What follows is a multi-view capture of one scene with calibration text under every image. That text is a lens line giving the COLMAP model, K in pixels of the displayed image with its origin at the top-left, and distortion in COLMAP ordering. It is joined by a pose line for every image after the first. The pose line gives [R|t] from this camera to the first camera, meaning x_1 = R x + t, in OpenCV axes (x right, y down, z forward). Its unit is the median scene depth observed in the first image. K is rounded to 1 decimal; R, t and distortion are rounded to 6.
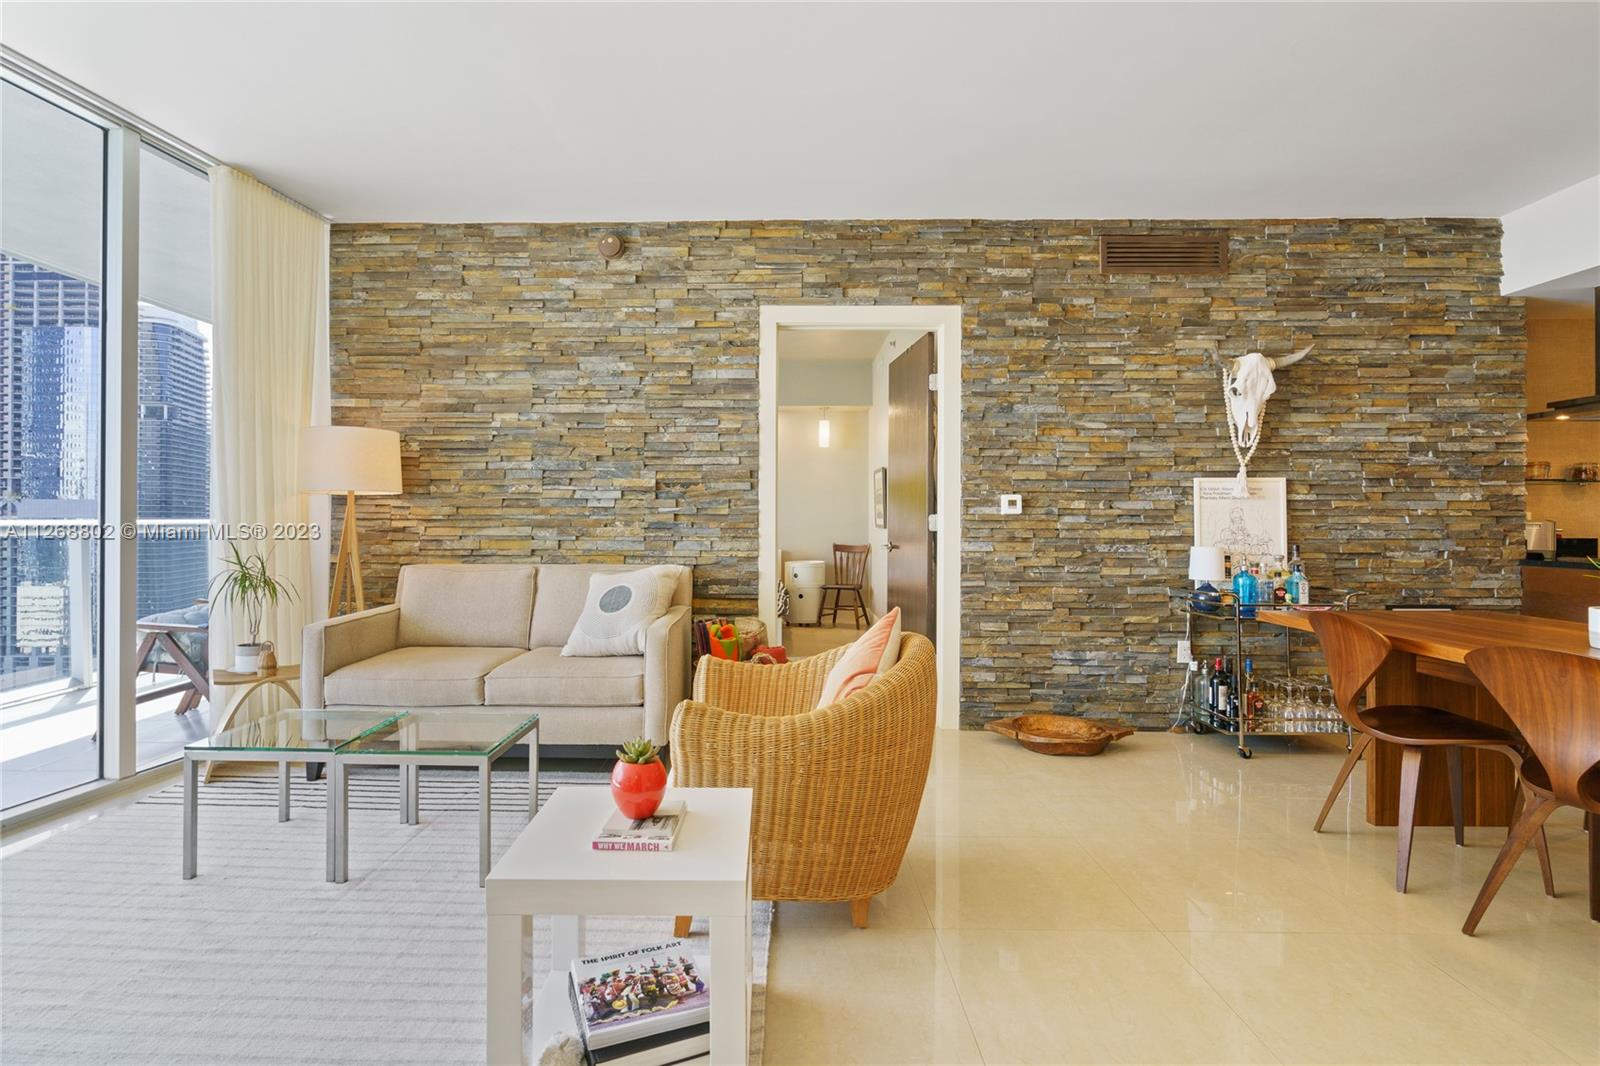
lens RADIAL K [[766.9, 0, 765.3], [0, 766.9, 518.7], [0, 0, 1]] dist [-0.011042, 0.006786]
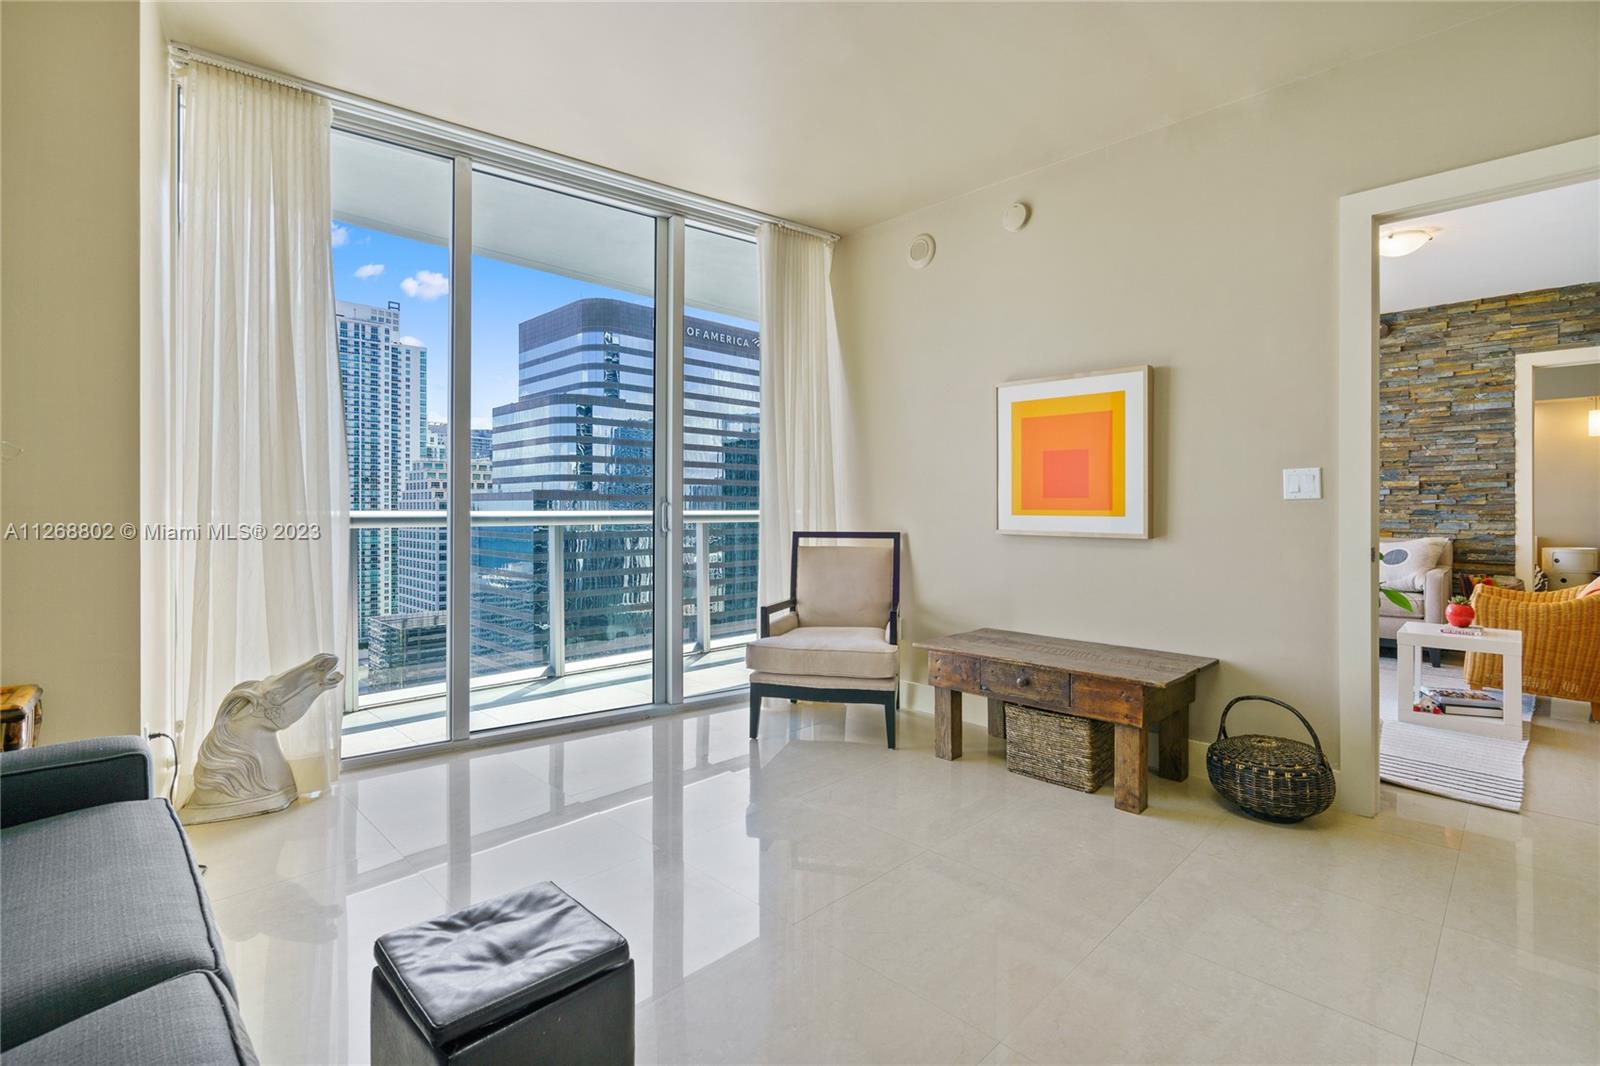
lens RADIAL K [[736.1, 0, 799.0], [0, 736.1, 506.2], [0, 0, 1]] dist [-0.004812, 0.000833]
pose [[0.720527, -0.004294, -0.693414, -0.022764], [0.003791, 0.999990, -0.002254, -0.004415], [0.693417, -0.001005, 0.720536, -0.878331]]
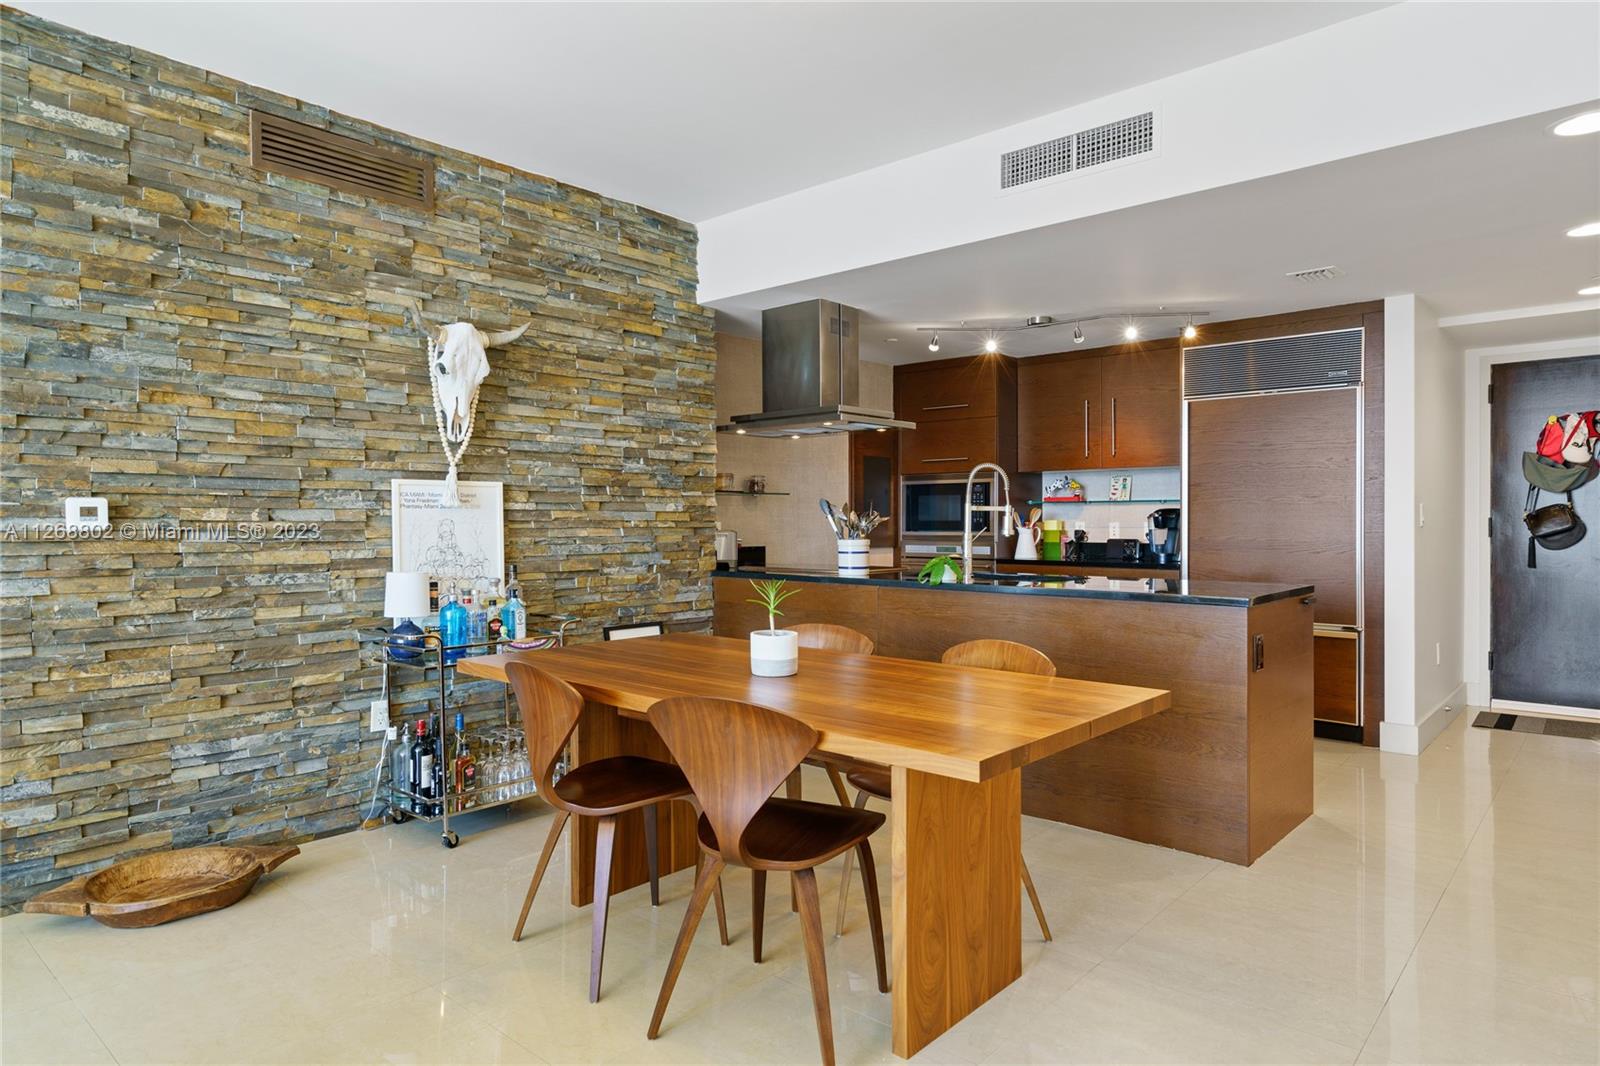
lens RADIAL K [[948.8, 0, 807.5], [0, 948.8, 524.7], [0, 0, 1]] dist [0.007658, 0.003132]
pose [[0.646392, -0.006009, 0.762982, 0.117455], [0.002658, 0.999981, 0.005624, -0.013069], [-0.763001, -0.001607, 0.646395, 0.096882]]
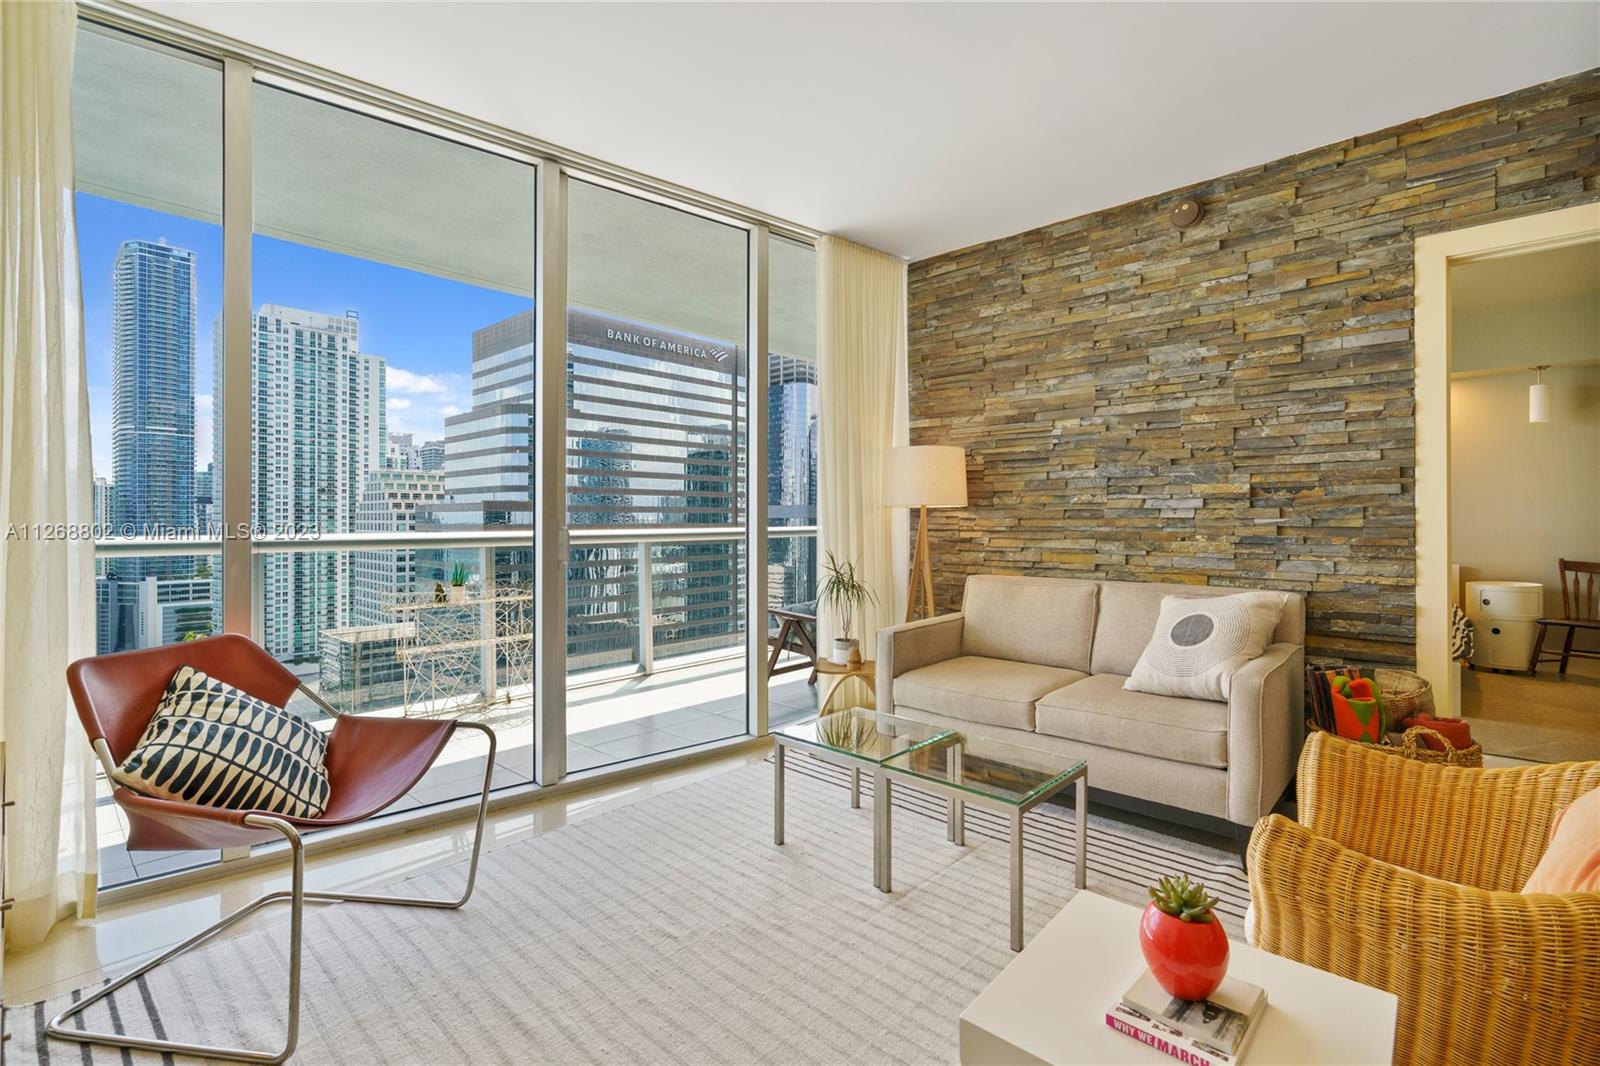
lens RADIAL K [[721.5, 0, 800.0], [0, 721.5, 514.8], [0, 0, 1]] dist [-0.005736, 0.001921]
pose [[0.751104, -0.006678, -0.660151, 0.003063], [0.004597, 0.999978, -0.004885, -0.017038], [0.660168, 0.000635, 0.751117, 0.109865]]
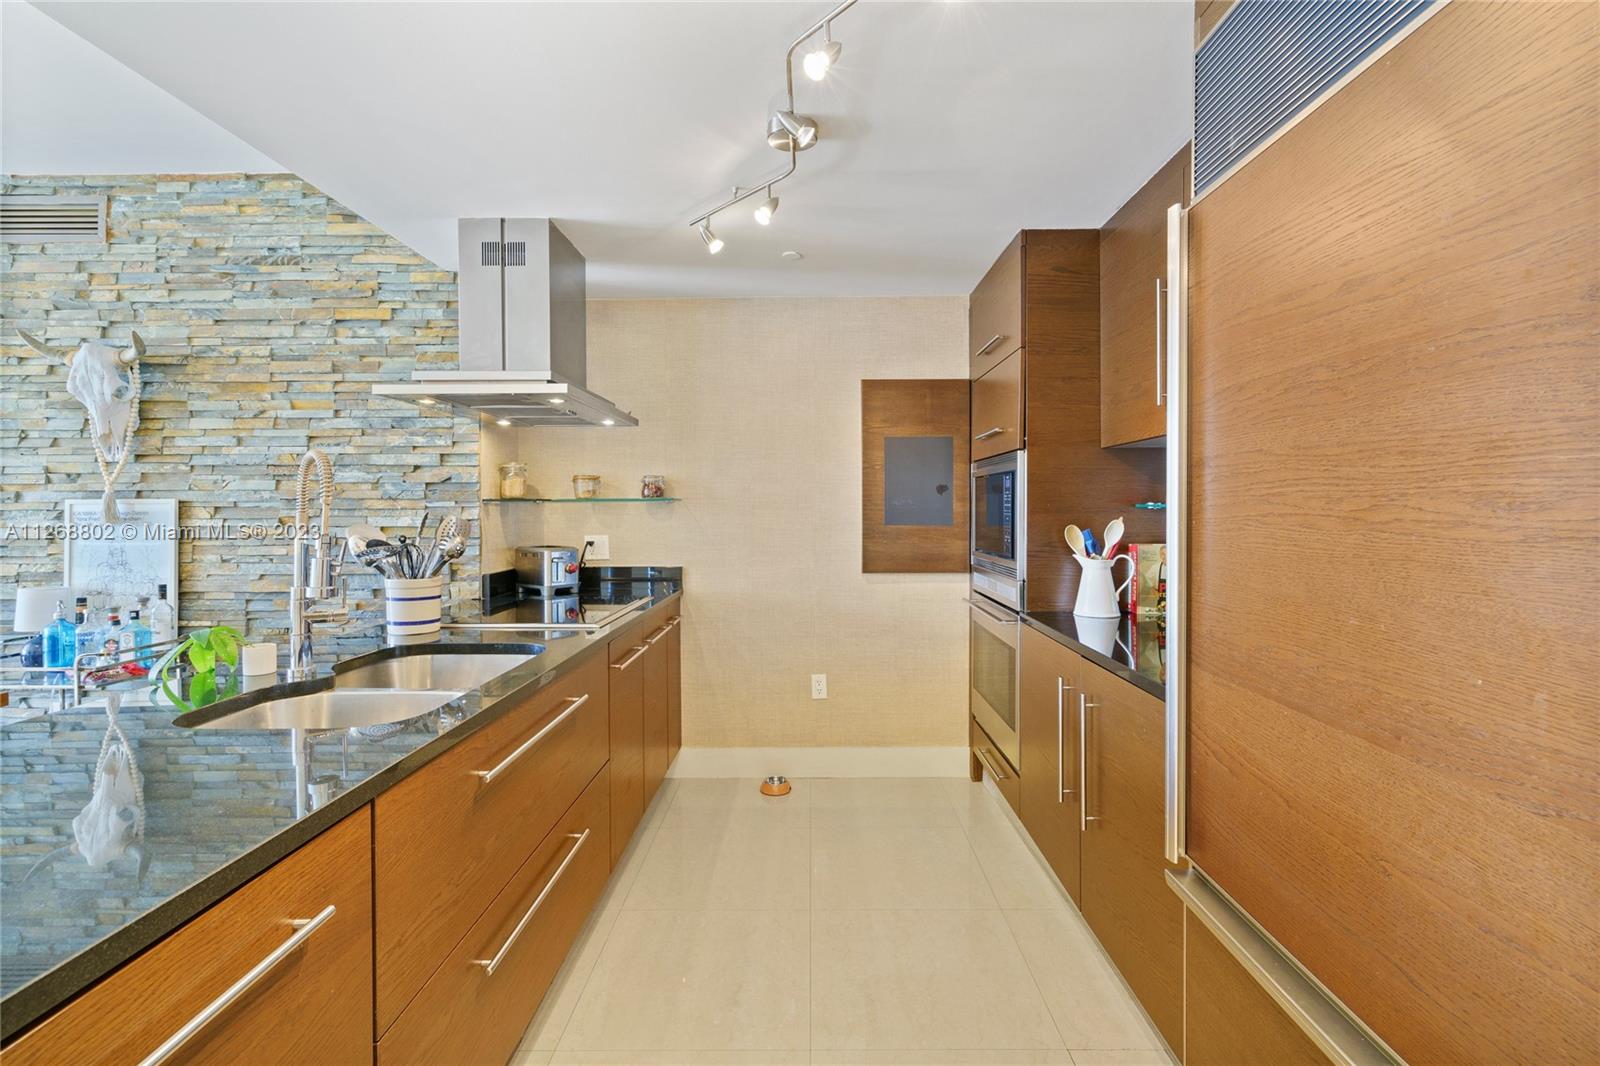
lens RADIAL K [[733.8, 0, 803.1], [0, 733.8, 516.0], [0, 0, 1]] dist [0.000456, 0.001209]
pose [[0.999935, -0.004824, 0.010290, 1.312425], [0.004677, 0.999886, 0.014334, -0.043172], [-0.010358, -0.014285, 0.999844, 0.219810]]
